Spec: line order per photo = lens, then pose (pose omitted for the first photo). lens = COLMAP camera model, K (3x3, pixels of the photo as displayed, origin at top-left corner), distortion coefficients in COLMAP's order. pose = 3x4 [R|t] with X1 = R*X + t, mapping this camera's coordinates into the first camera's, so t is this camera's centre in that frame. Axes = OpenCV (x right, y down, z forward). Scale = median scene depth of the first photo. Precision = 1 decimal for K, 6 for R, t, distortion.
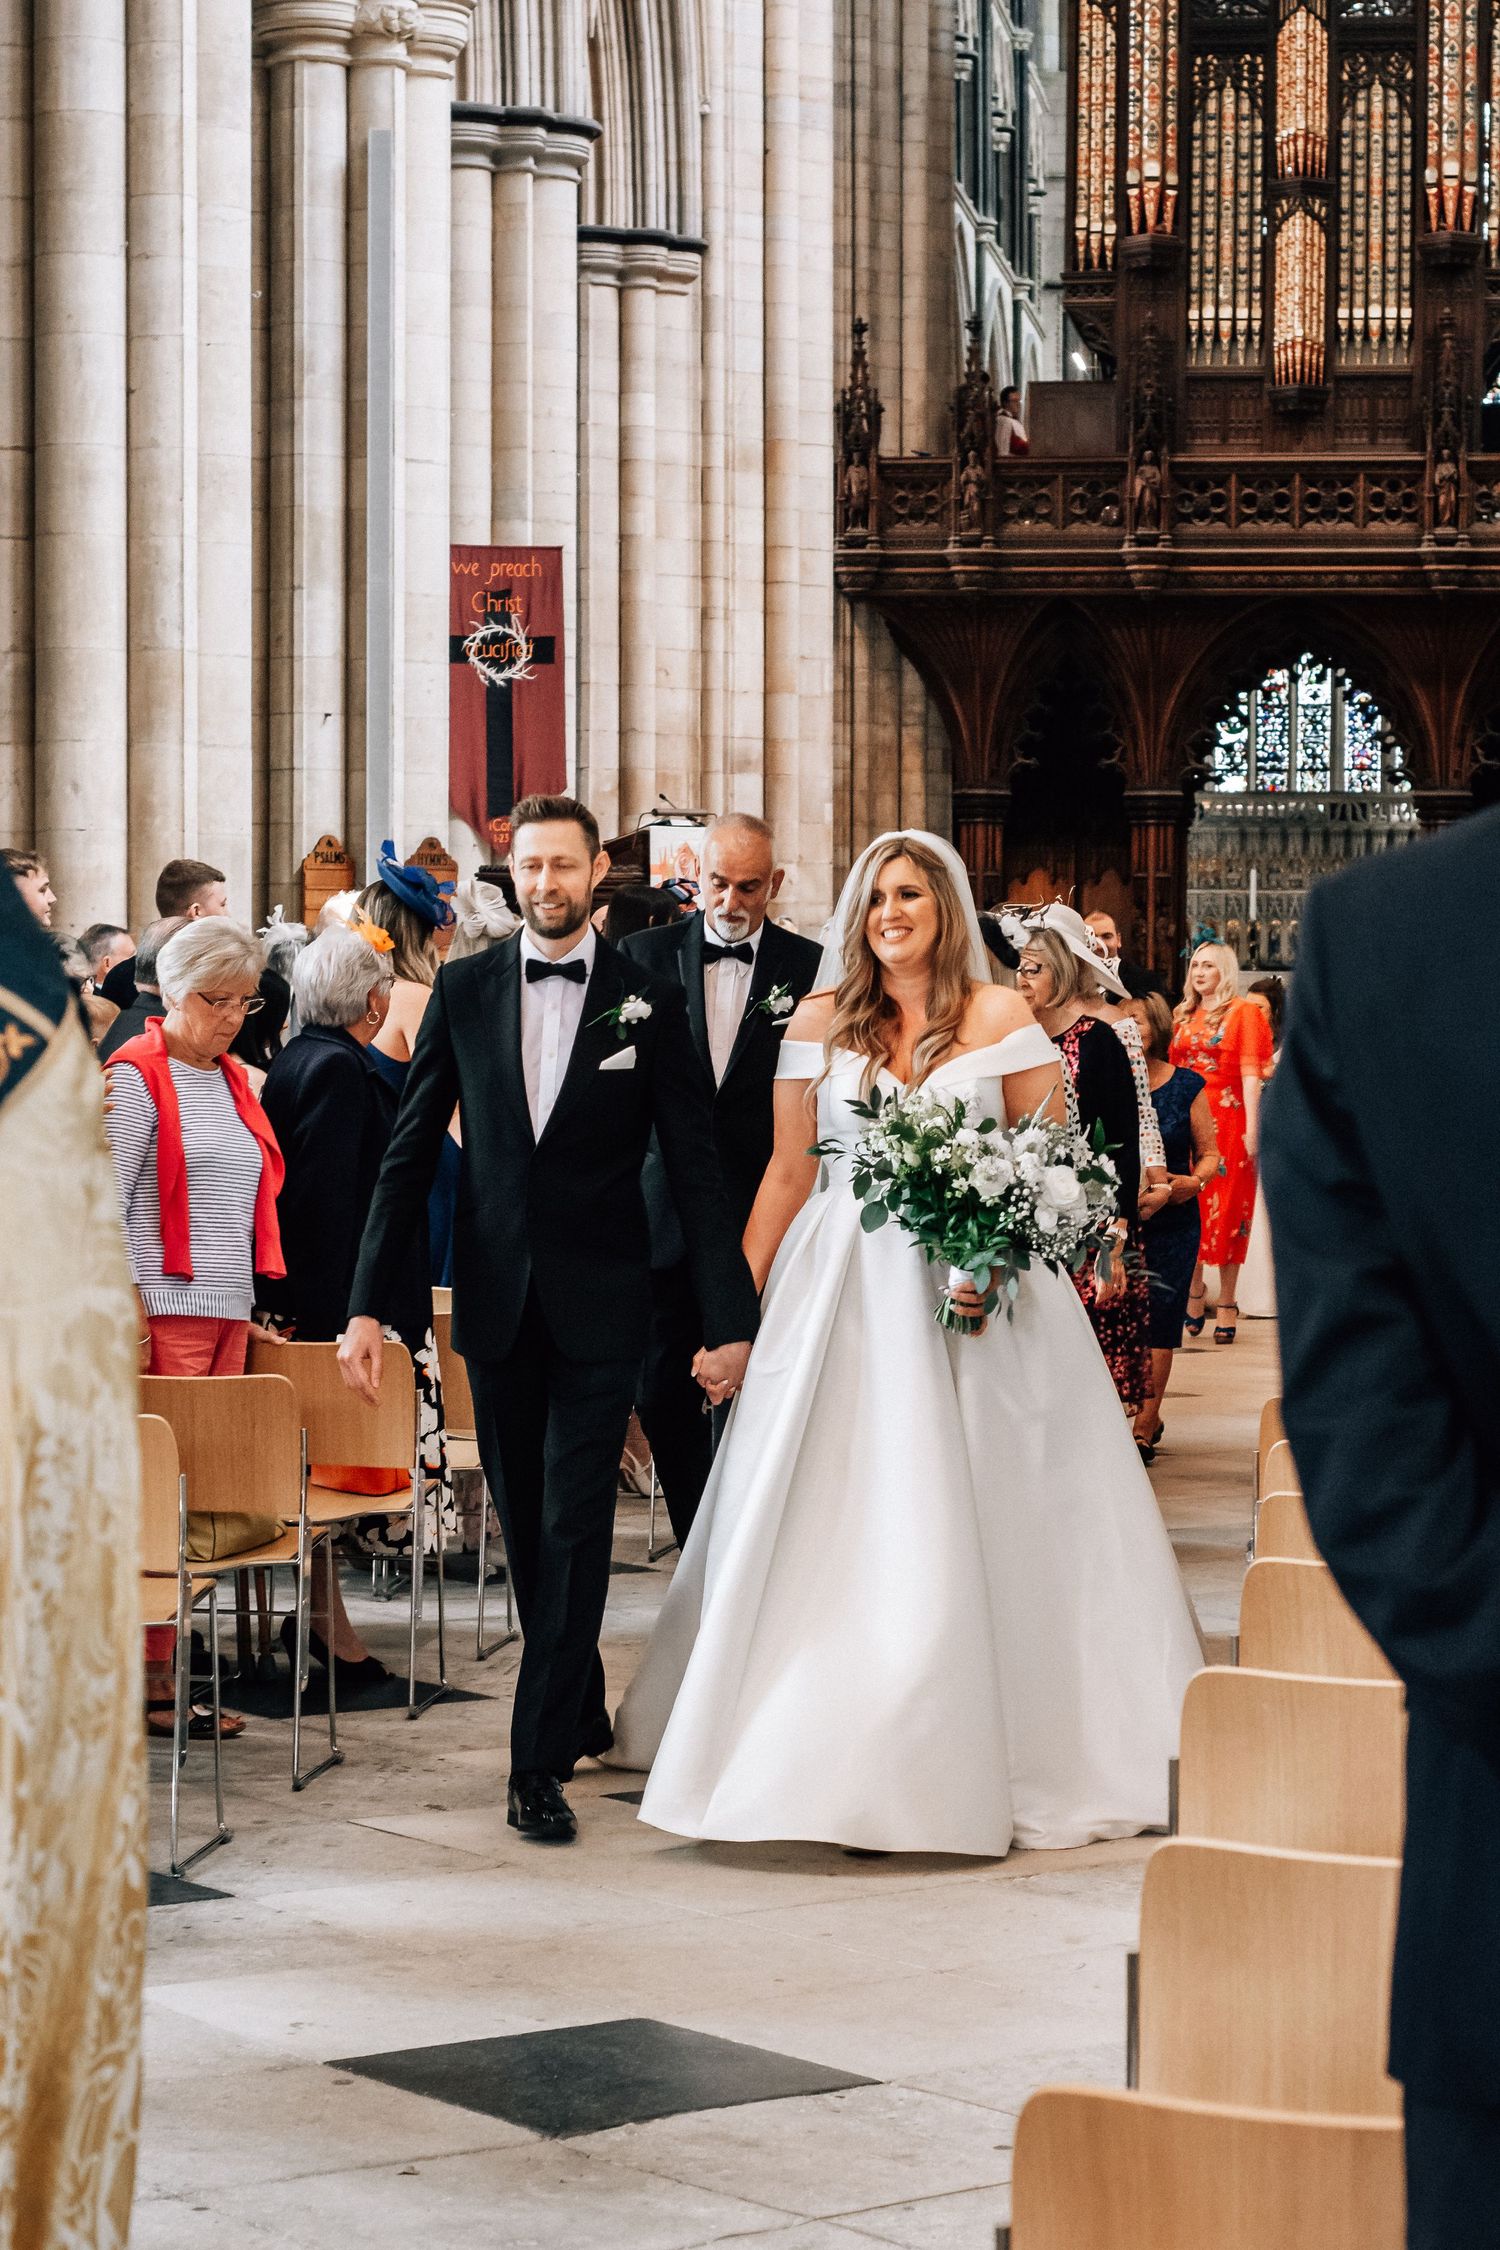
lens RADIAL K [[4913.9, 0, 749.9], [0, 4913.9, 1124.6], [0, 0, 1]] dist [0.013504, 0.000000]
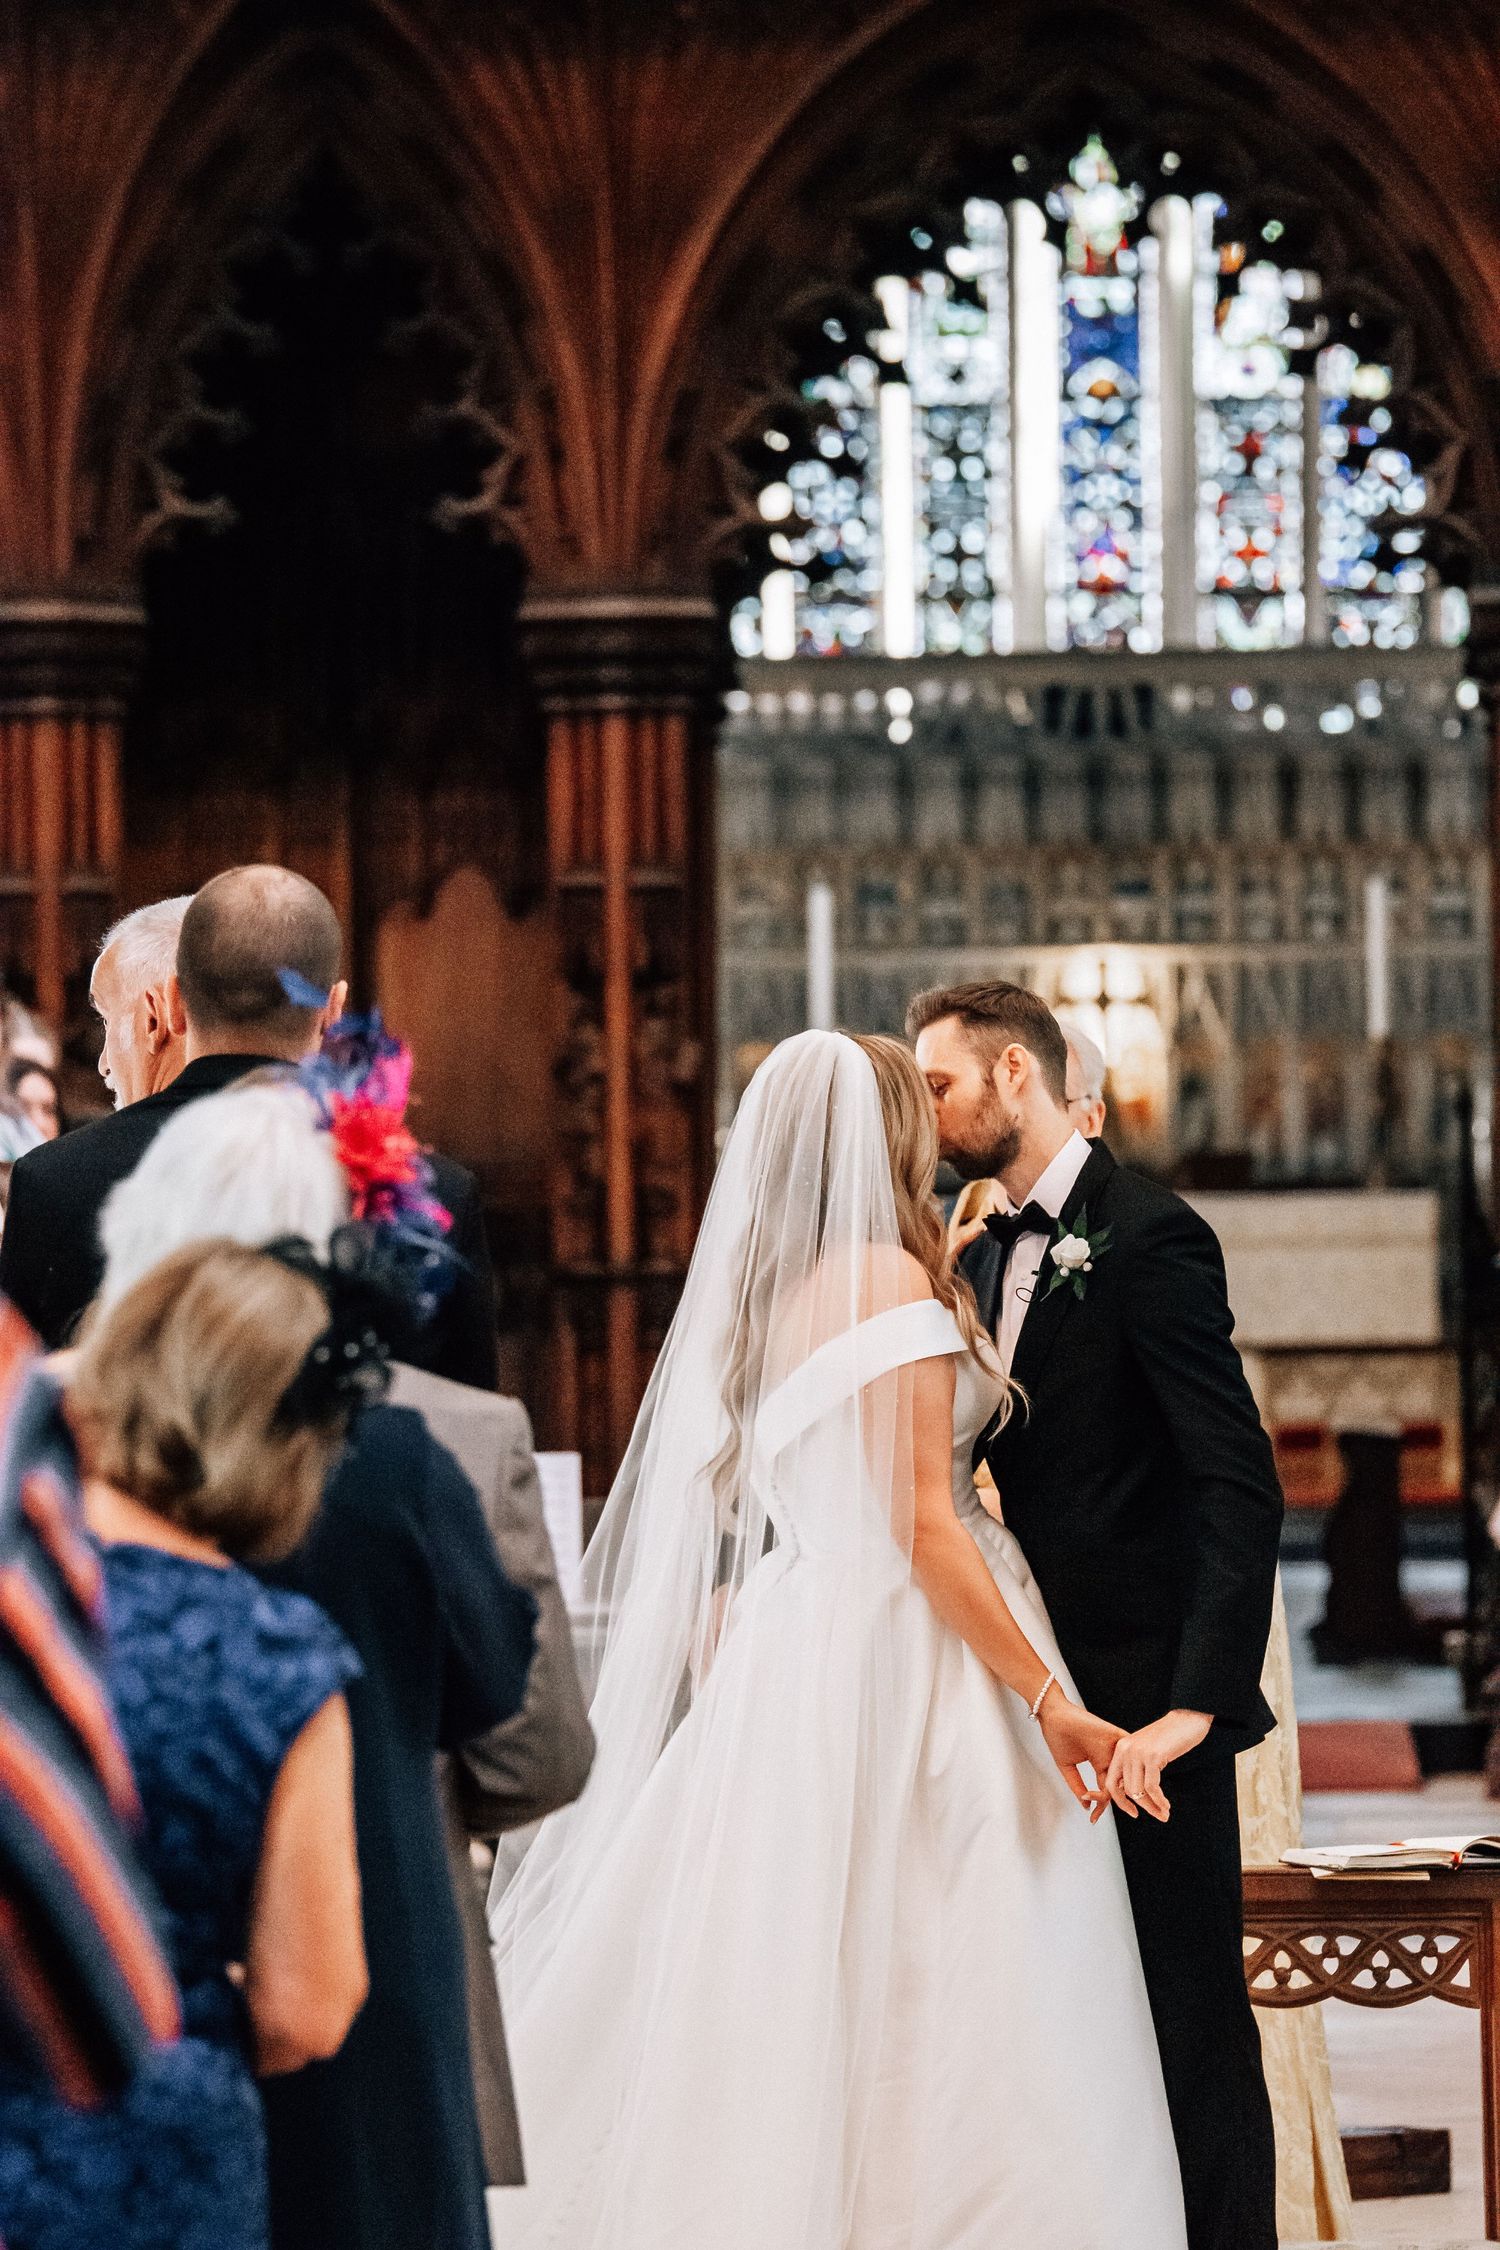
lens RADIAL K [[13519.5, 0, 750.4], [0, 13519.5, 1124.9], [0, 0, 1]] dist [-0.004797, 0.000000]
pose [[0.993773, -0.017928, 0.109972, -0.001646], [0.022174, 0.999050, -0.037514, -0.004386], [-0.109195, 0.039719, 0.993227, 0.173687]]
